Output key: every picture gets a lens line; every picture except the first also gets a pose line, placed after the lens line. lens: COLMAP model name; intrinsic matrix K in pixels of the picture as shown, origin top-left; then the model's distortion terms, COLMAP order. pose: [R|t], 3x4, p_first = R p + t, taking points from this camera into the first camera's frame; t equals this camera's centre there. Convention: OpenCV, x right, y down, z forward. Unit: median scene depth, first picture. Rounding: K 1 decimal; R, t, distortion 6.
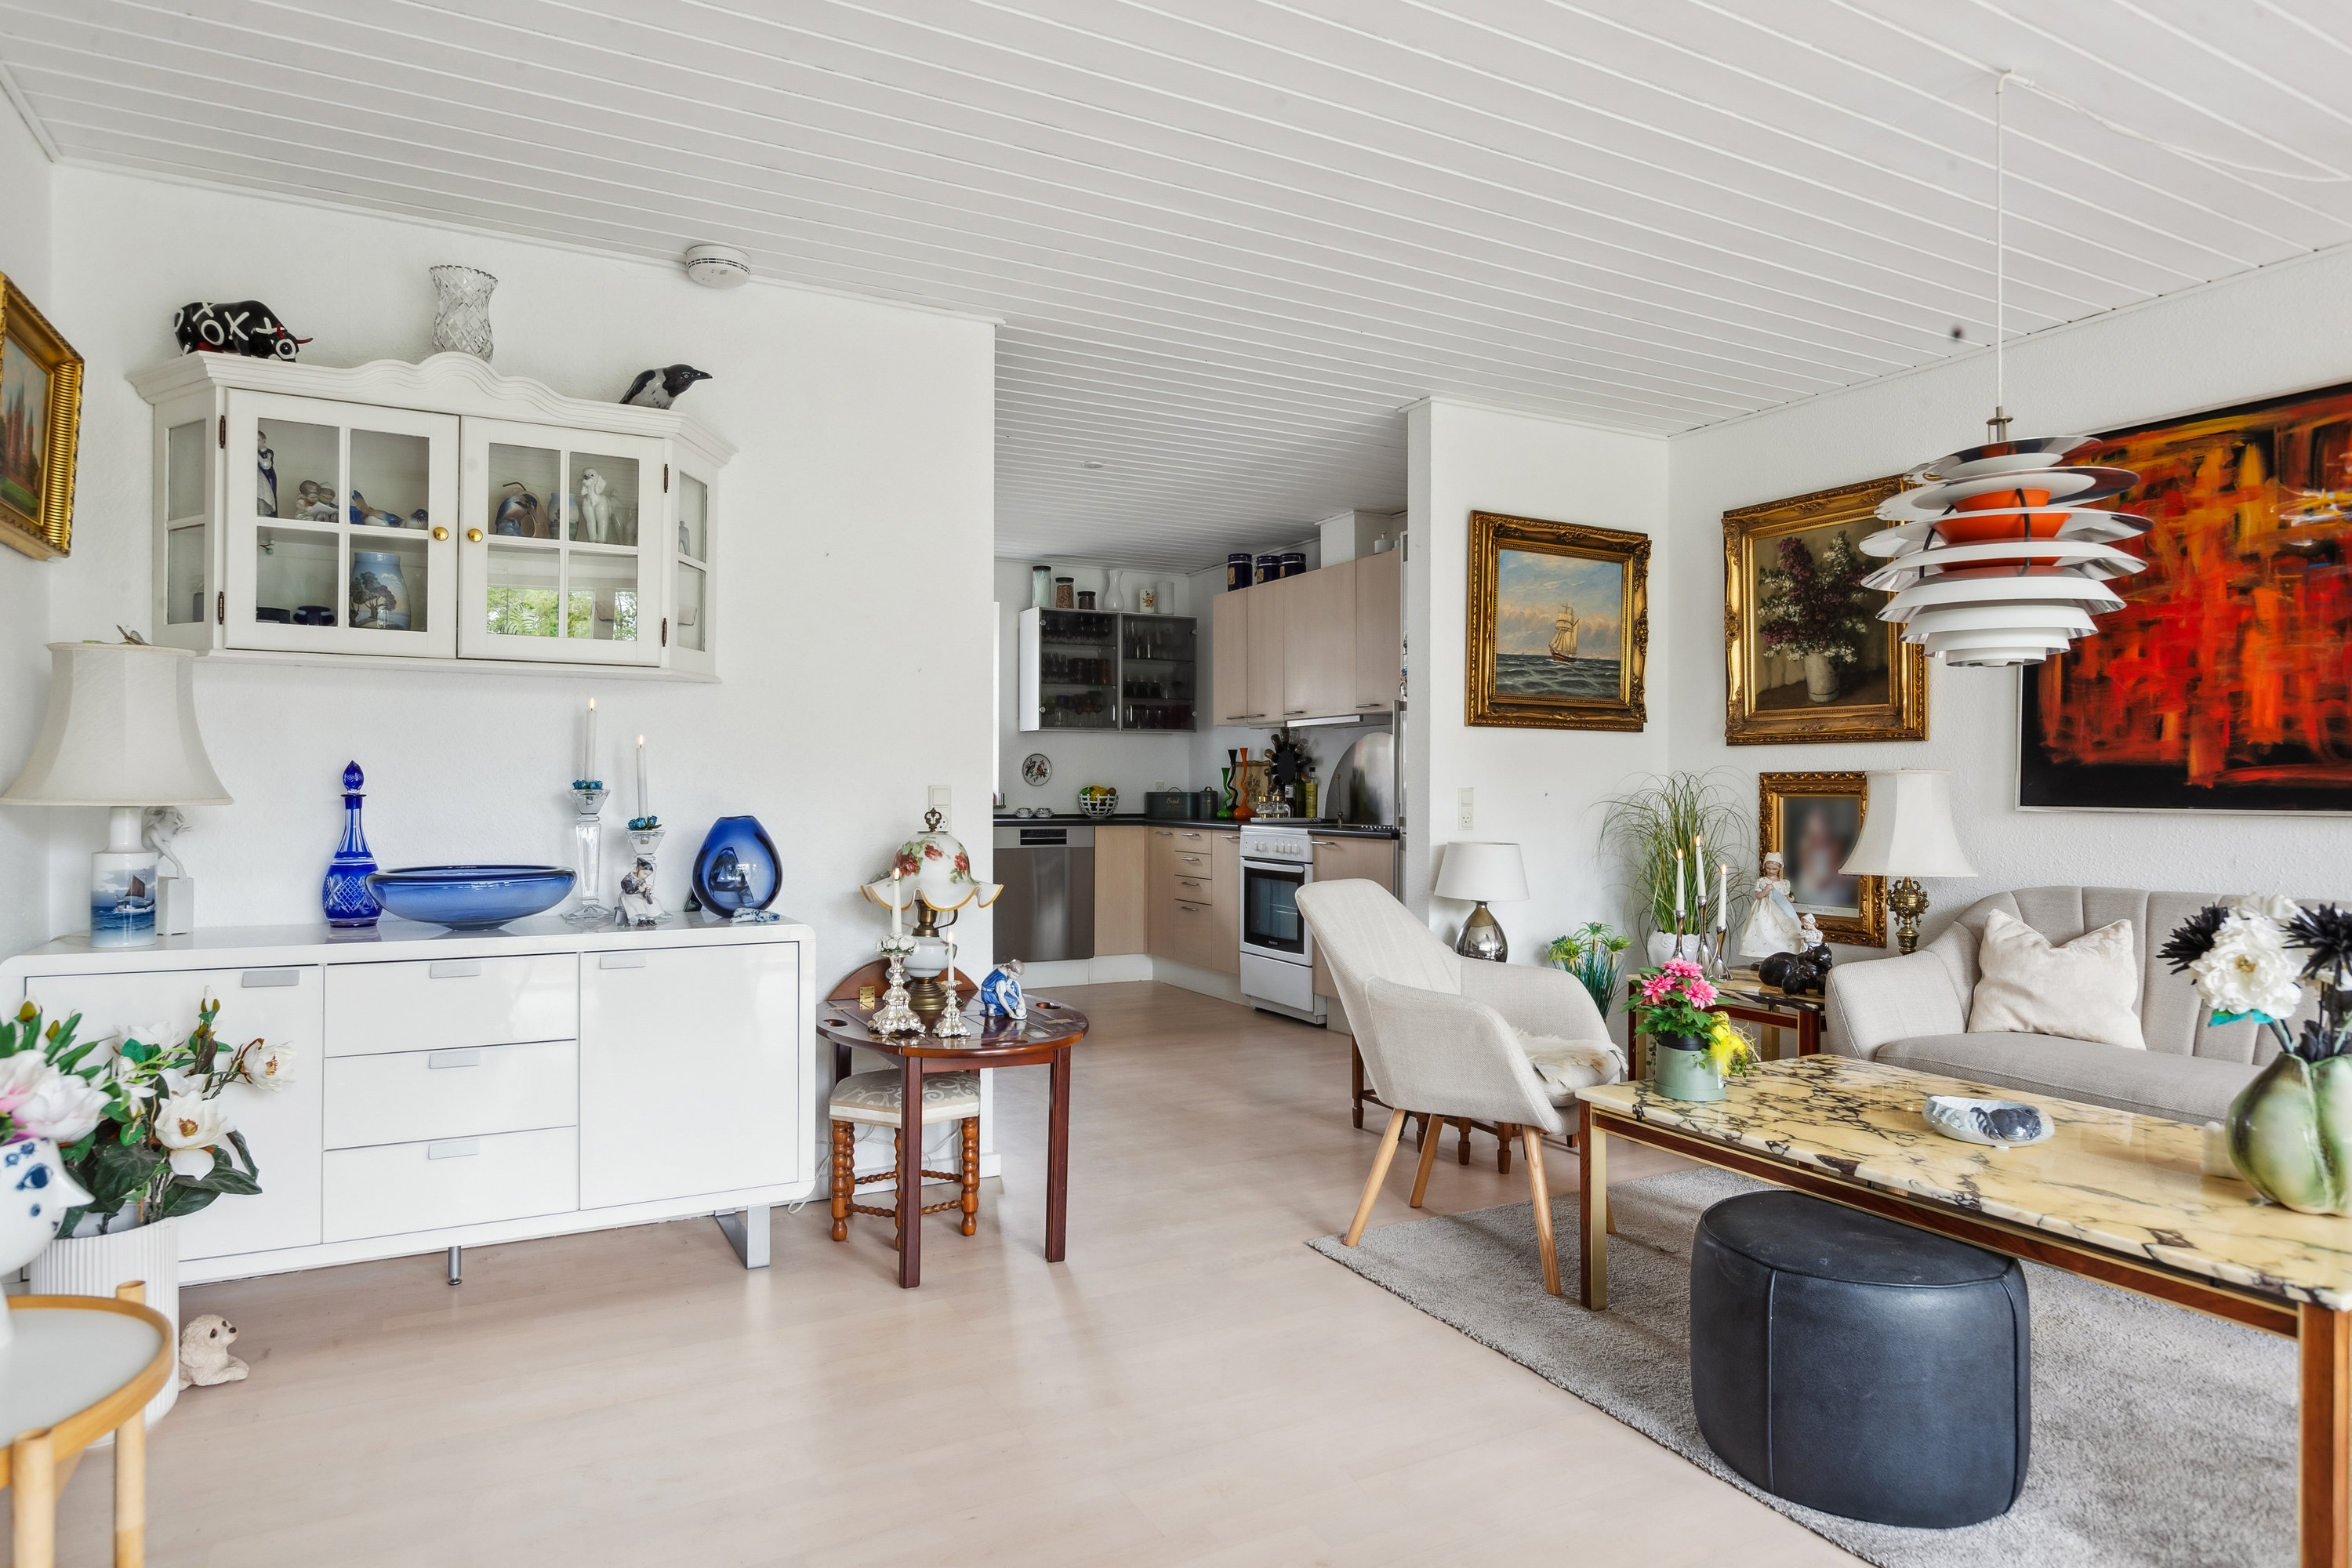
lens RADIAL K [[1351.5, 0, 1176.0], [0, 1351.5, 784.0], [0, 0, 1]] dist [-0.017619, 0.019022]
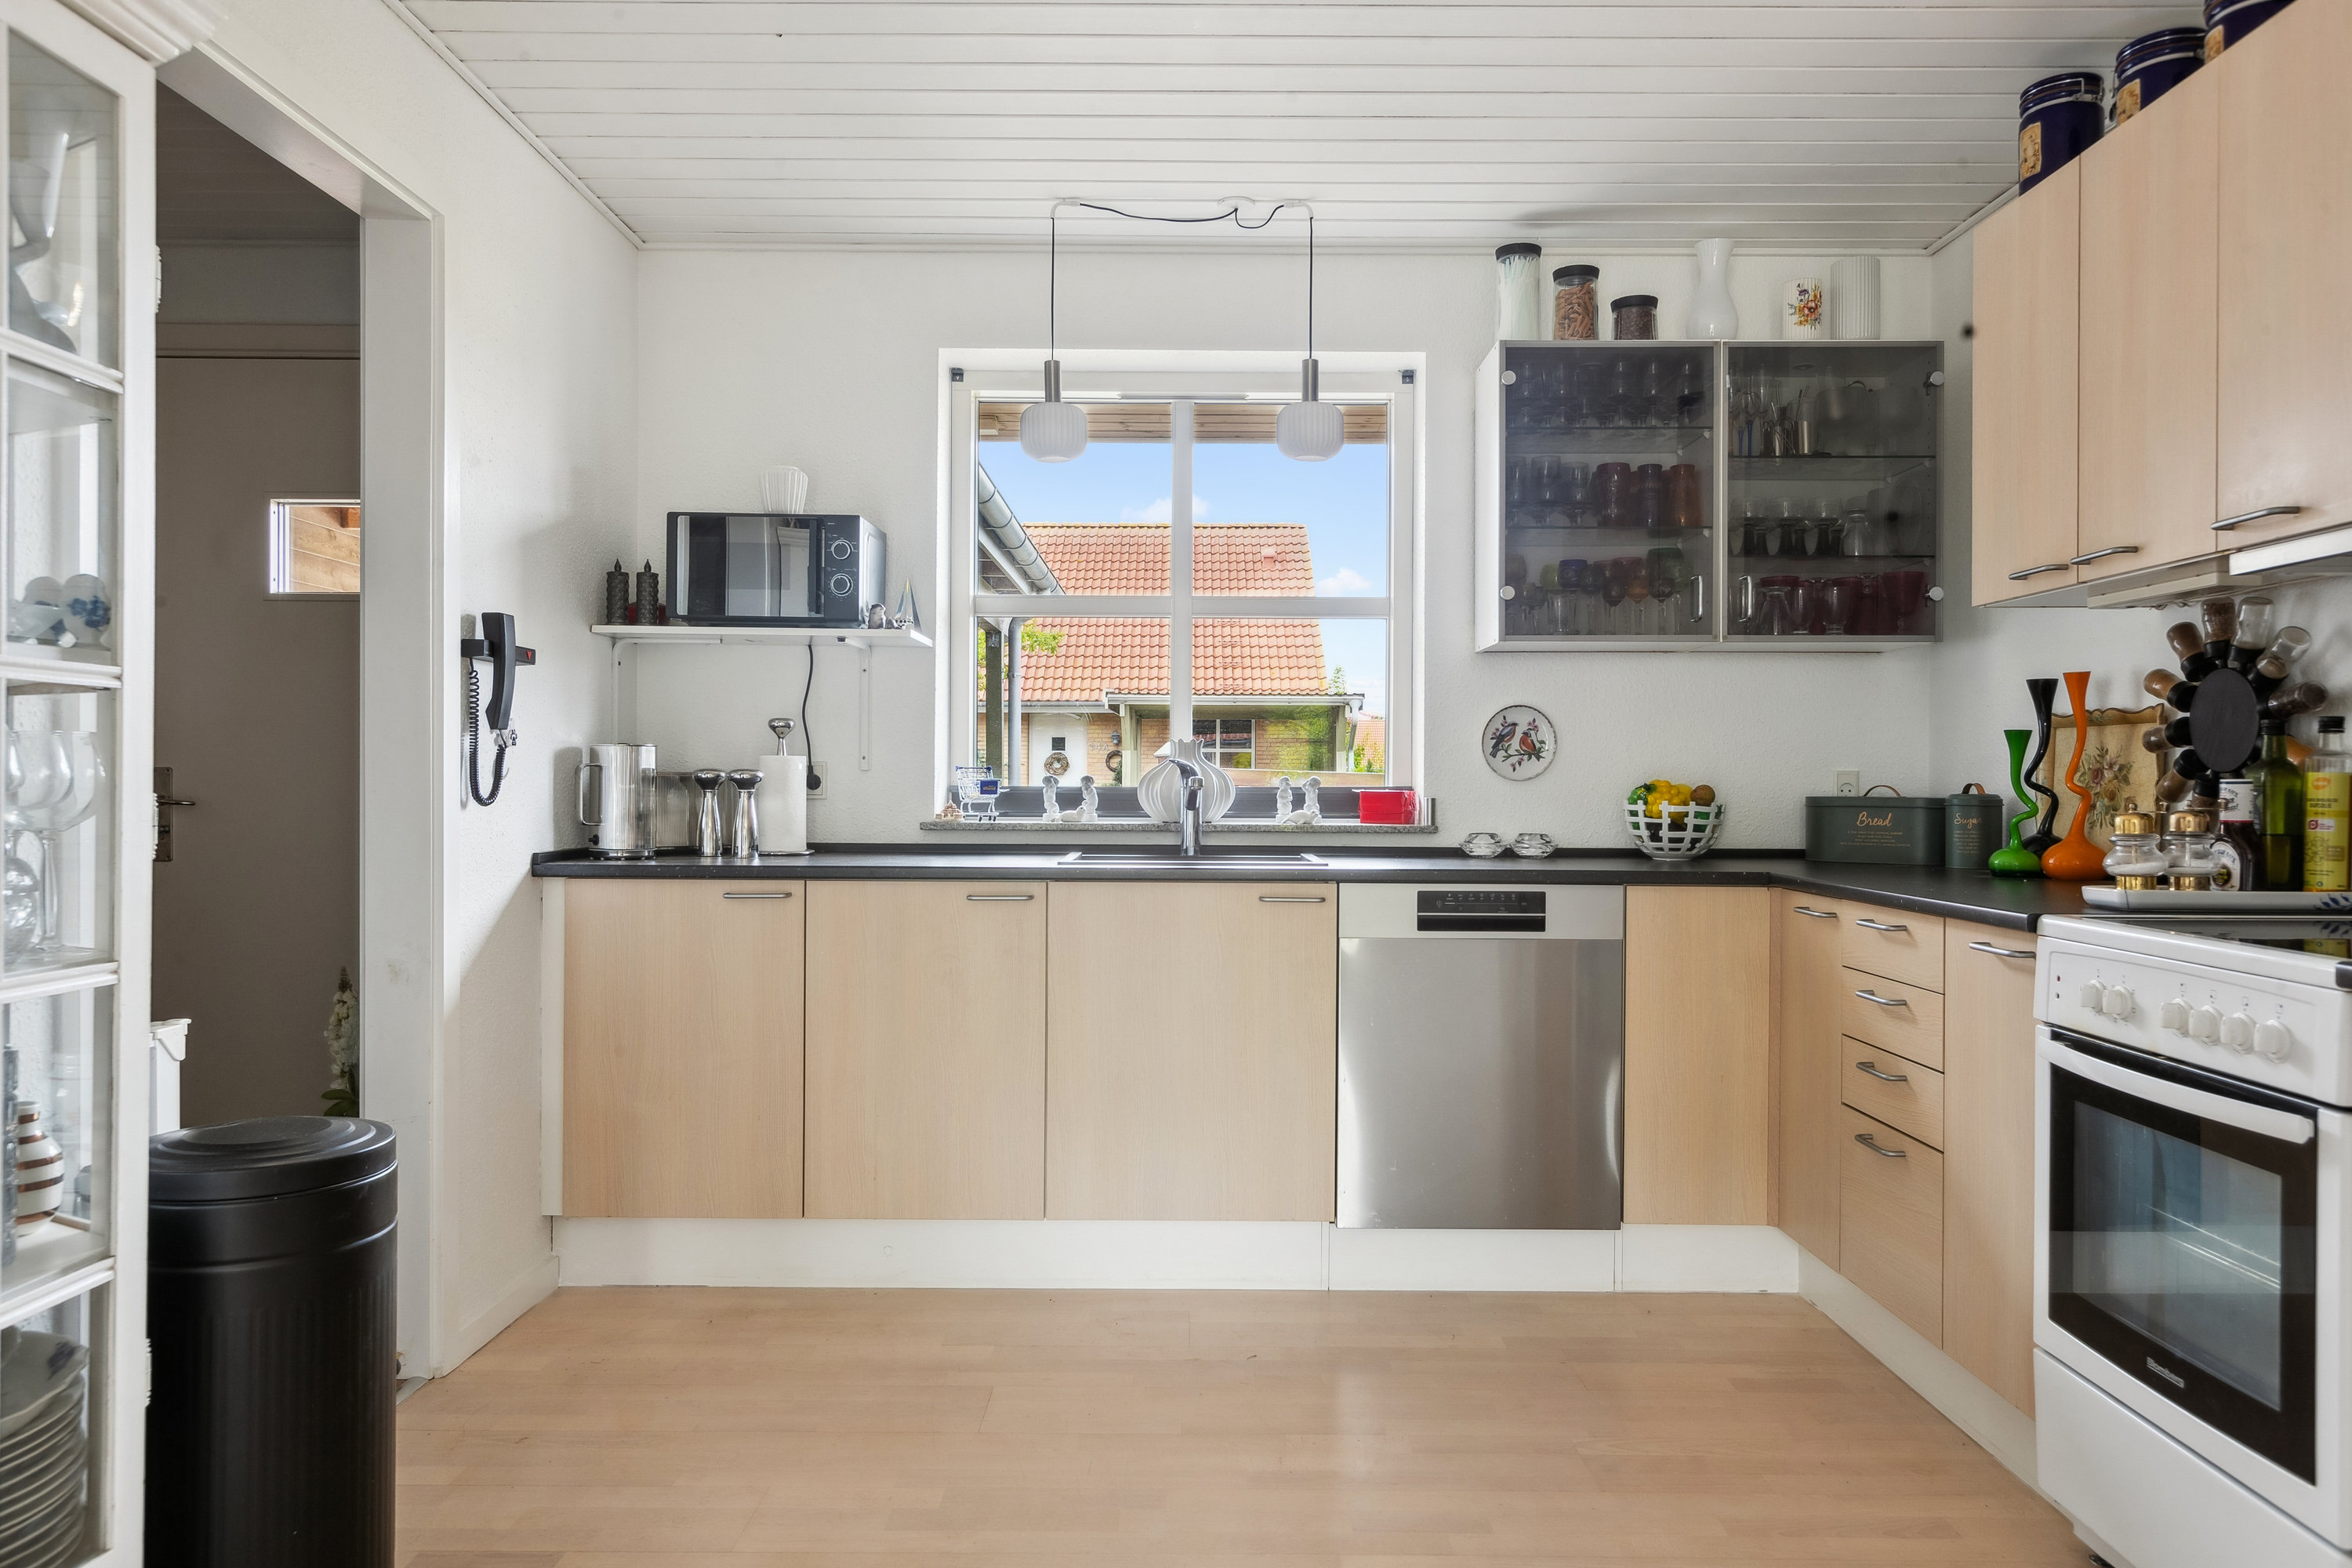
lens RADIAL K [[1627.6, 0, 1176.0], [0, 1627.6, 784.0], [0, 0, 1]] dist [0.005684, 0.006960]
pose [[0.883958, 0.003366, -0.467554, 0.041103], [-0.002466, 0.999994, 0.002536, 0.001496], [0.467559, -0.001088, 0.883961, 0.515792]]
